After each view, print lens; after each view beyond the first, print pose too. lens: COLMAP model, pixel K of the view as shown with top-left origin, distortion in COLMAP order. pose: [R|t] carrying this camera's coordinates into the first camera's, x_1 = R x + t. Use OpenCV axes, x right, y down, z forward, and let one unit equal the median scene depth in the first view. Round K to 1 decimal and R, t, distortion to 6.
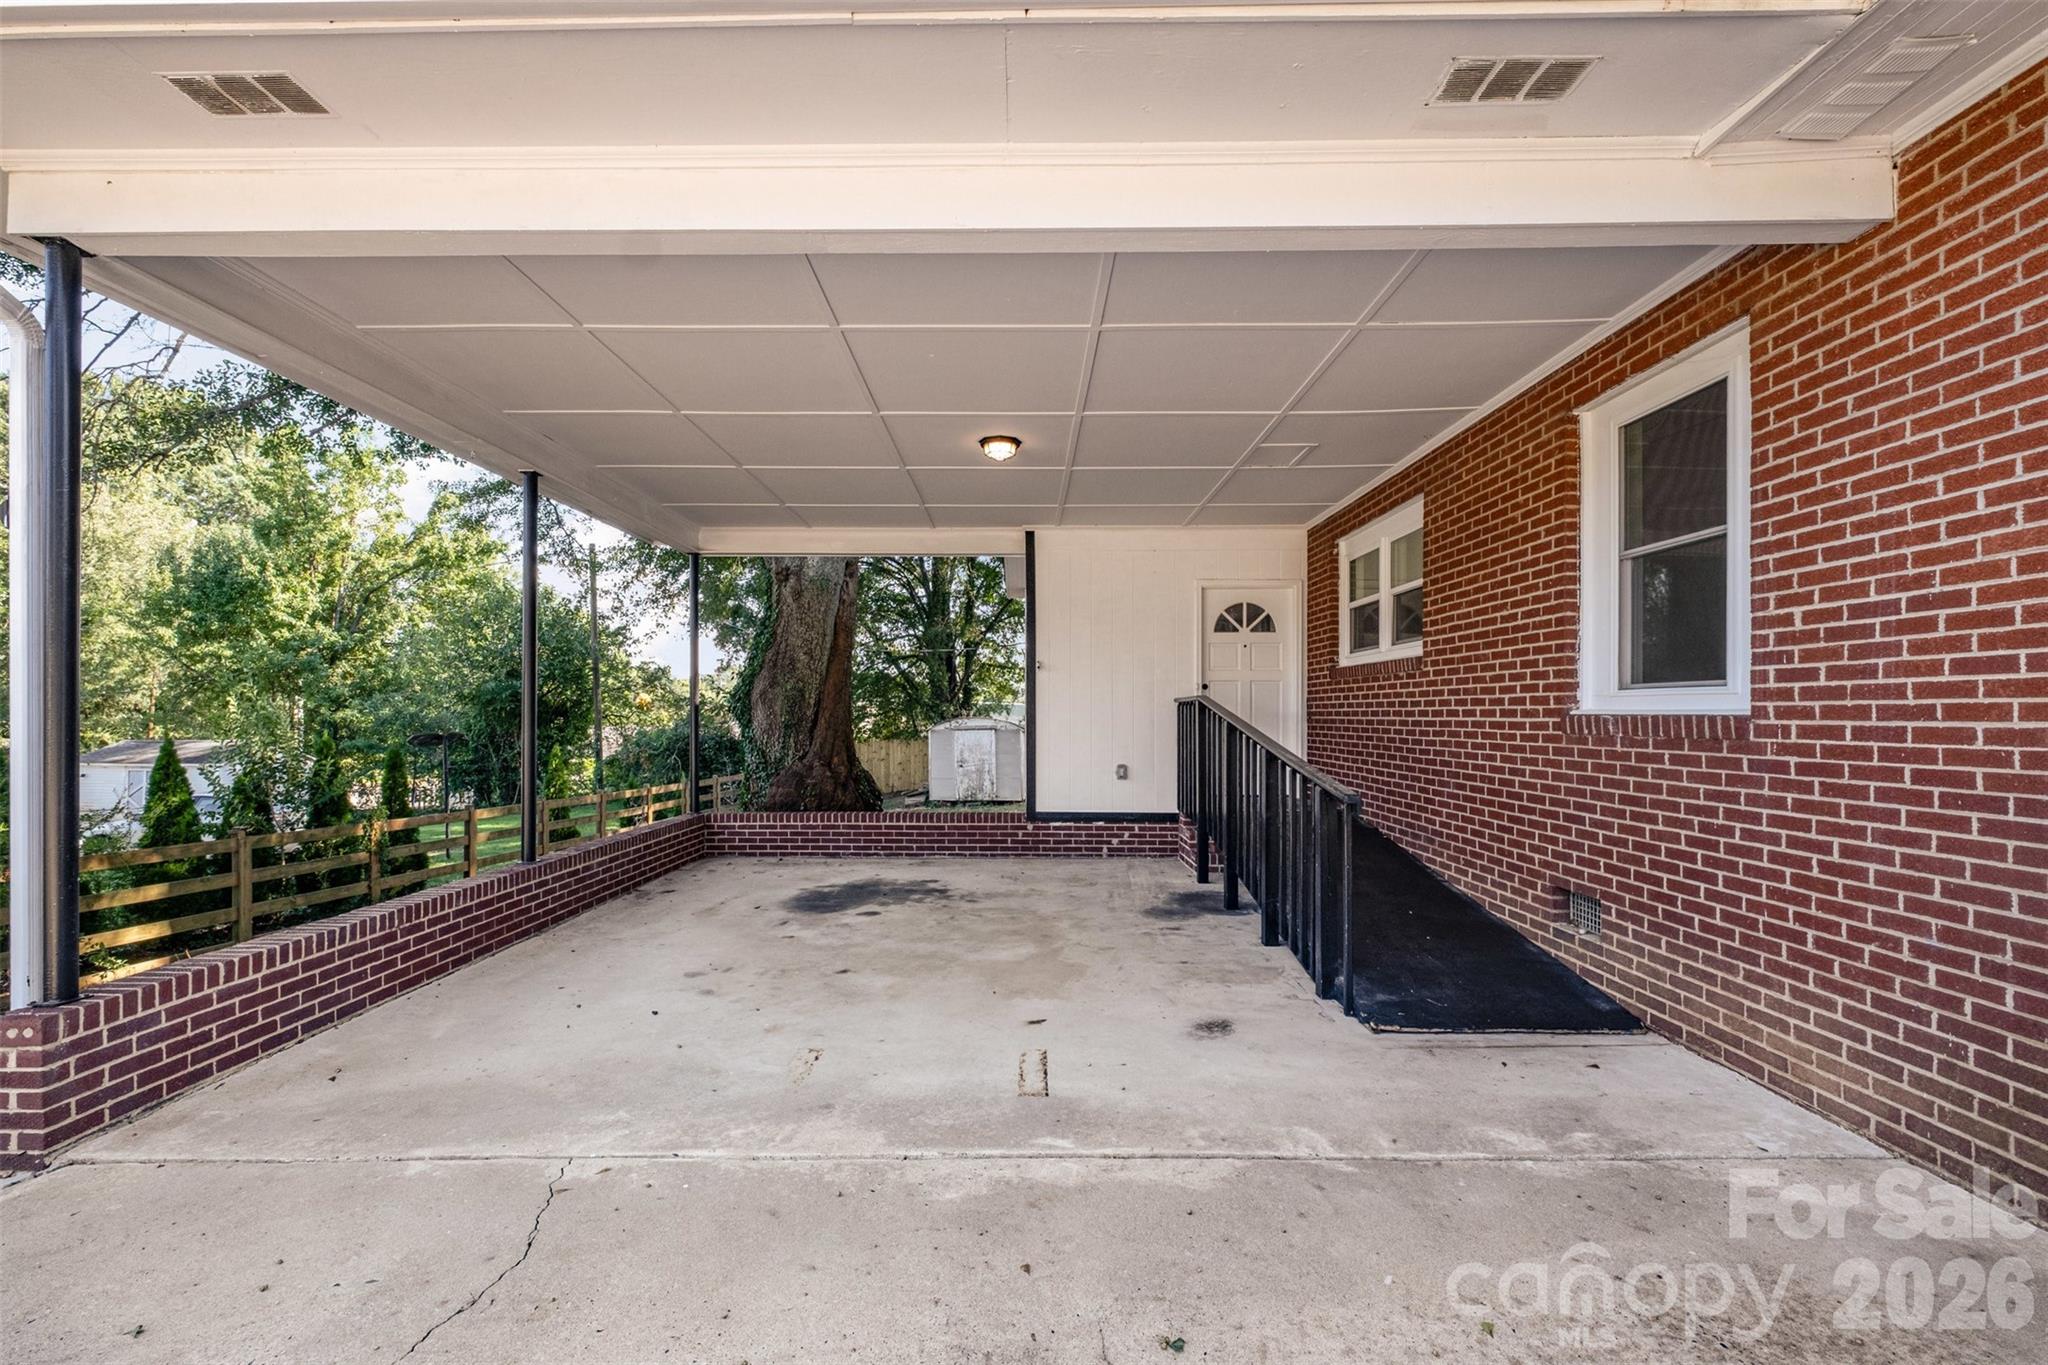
lens RADIAL K [[899.3, 0, 1013.0], [0, 899.3, 694.1], [0, 0, 1]] dist [-0.000169, 0.000135]
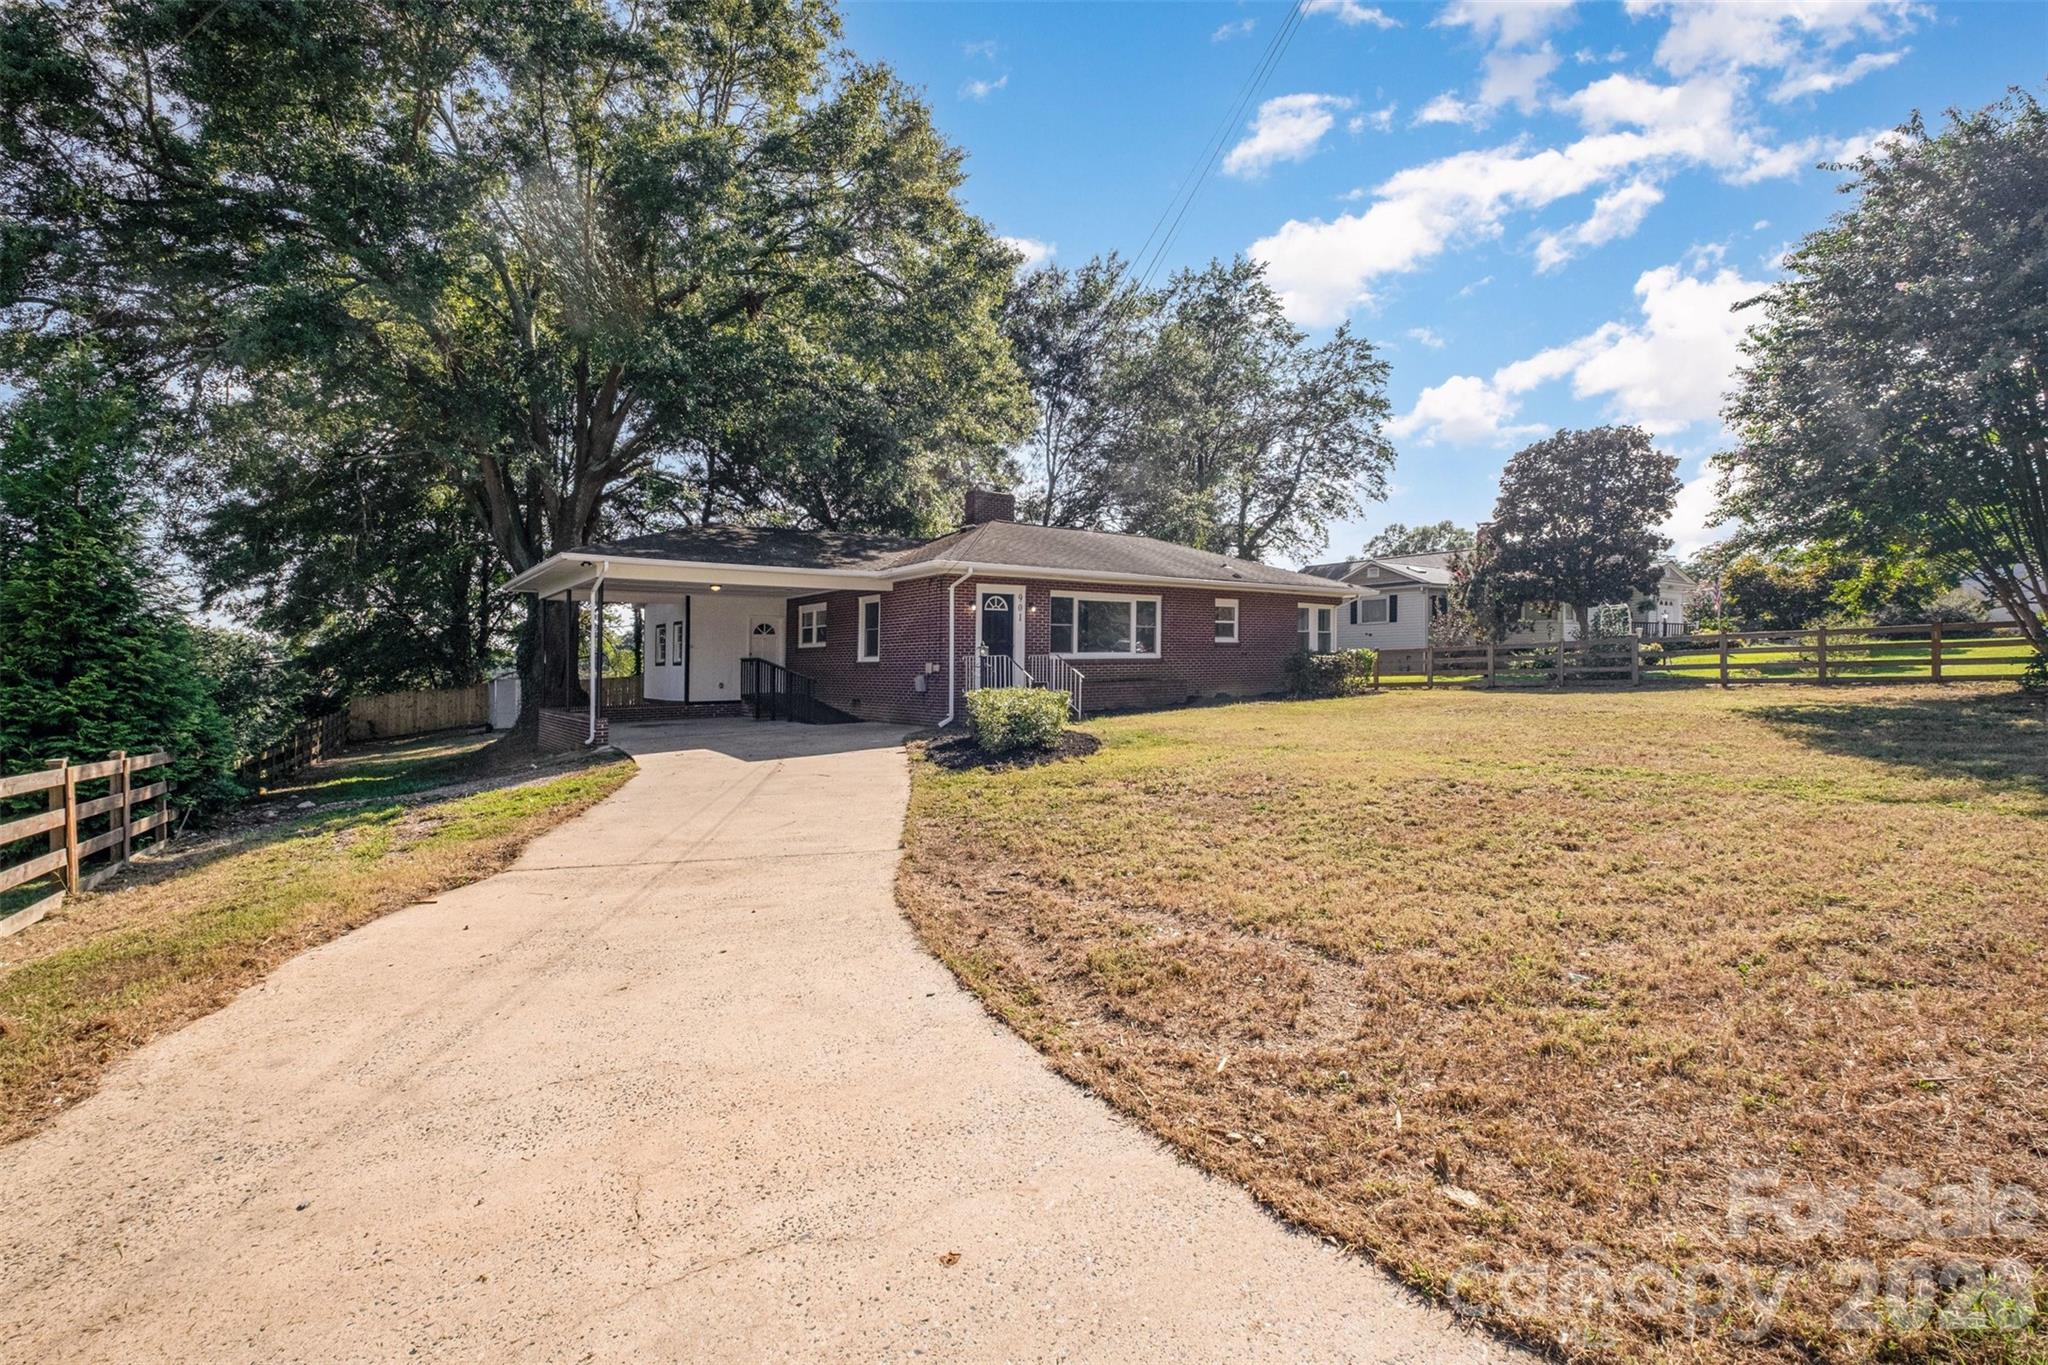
lens RADIAL K [[899.3, 0, 1017.5], [0, 899.3, 677.1], [0, 0, 1]] dist [-0.000169, 0.000135]
pose [[0.793828, -0.006530, 0.608108, -0.906306], [-0.008835, 0.999713, 0.022269, -0.007344], [-0.608079, -0.023051, 0.793542, -1.873511]]
